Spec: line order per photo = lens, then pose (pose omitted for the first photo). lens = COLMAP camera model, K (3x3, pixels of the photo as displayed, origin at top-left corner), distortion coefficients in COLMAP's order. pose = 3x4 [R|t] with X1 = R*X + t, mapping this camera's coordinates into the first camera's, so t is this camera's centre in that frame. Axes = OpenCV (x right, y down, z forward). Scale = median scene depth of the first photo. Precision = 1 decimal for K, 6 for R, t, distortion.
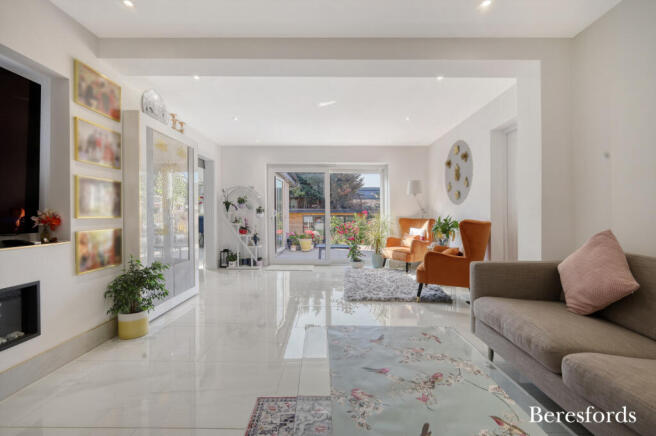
lens RADIAL K [[284.5, 0, 328.0], [0, 284.5, 218.0], [0, 0, 1]] dist [-0.000109, 0.000028]
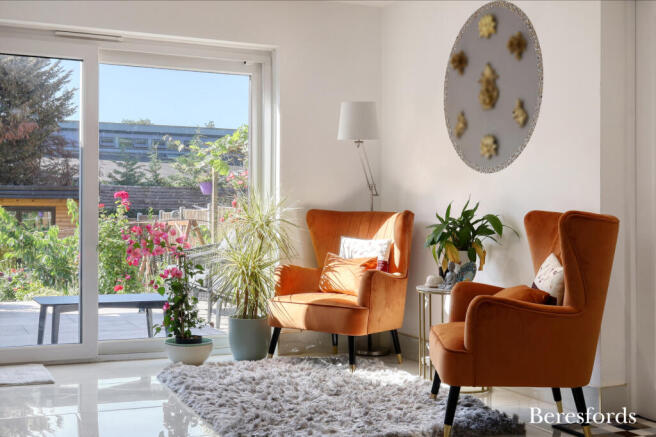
lens RADIAL K [[861.6, 0, 328.0], [0, 861.6, 218.5], [0, 0, 1]] dist [-0.027566, -0.013446]
pose [[0.902254, 0.001868, 0.431201, -0.194026], [-0.002109, 0.999998, 0.000079, 0.011982], [-0.431200, -0.000981, 0.902256, 0.061838]]
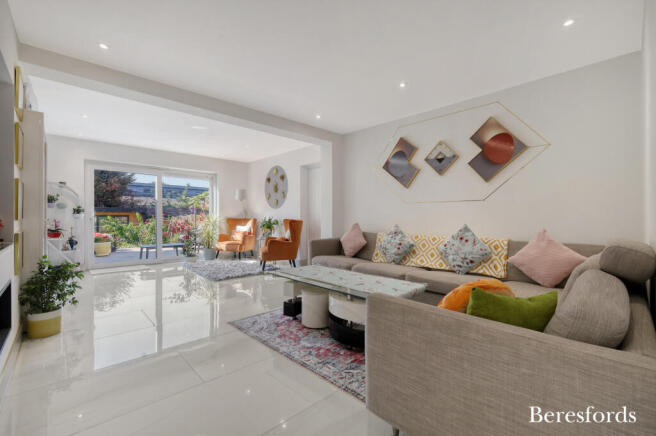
lens RADIAL K [[284.5, 0, 328.0], [0, 284.5, 218.0], [0, 0, 1]] dist [-0.000109, 0.000028]
pose [[0.720345, -0.005347, 0.693595, -0.323624], [0.004472, 0.999985, 0.003064, -0.002471], [-0.693601, 0.000895, 0.720359, -0.216735]]
